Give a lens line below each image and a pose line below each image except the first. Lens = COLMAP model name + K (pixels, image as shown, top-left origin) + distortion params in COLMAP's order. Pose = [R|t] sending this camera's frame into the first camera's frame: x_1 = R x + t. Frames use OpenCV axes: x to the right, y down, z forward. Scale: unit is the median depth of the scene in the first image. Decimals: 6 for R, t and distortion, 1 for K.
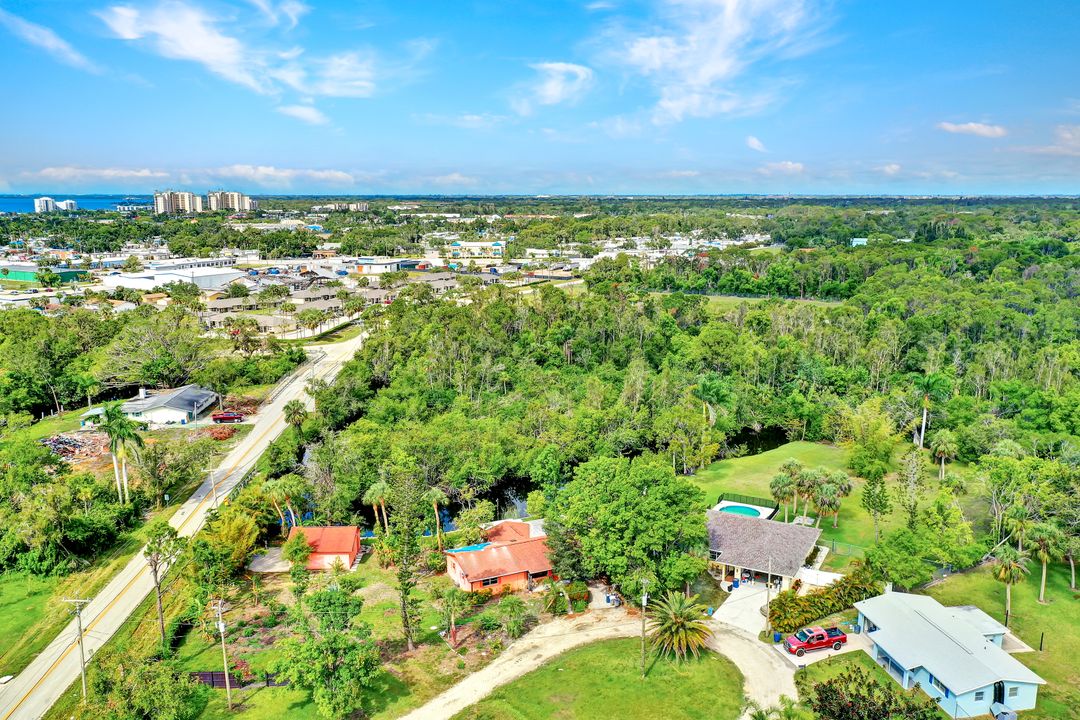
lens RADIAL K [[902.5, 0, 540.2], [0, 902.5, 359.3], [0, 0, 1]] dist [-0.005832, 0.011197]
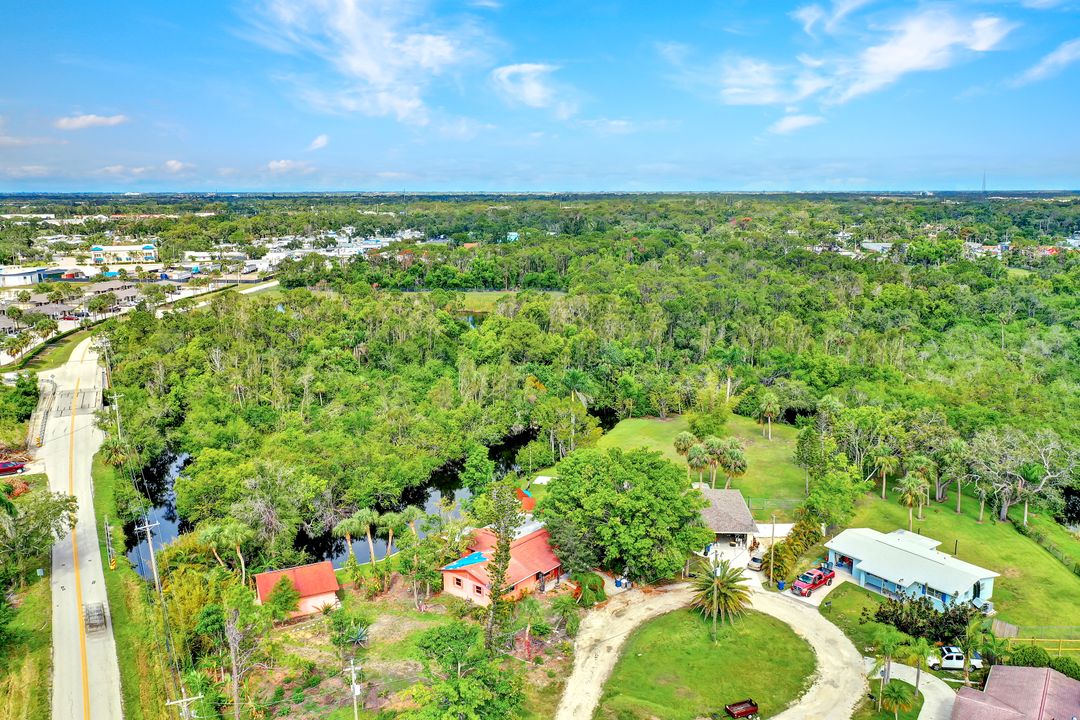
lens RADIAL K [[902.5, 0, 540.2], [0, 902.5, 359.3], [0, 0, 1]] dist [-0.005832, 0.011197]
pose [[0.895198, -0.082647, 0.437939, -0.279034], [0.081114, 0.996457, 0.022244, -0.013715], [-0.438225, 0.015611, 0.898730, 0.065270]]
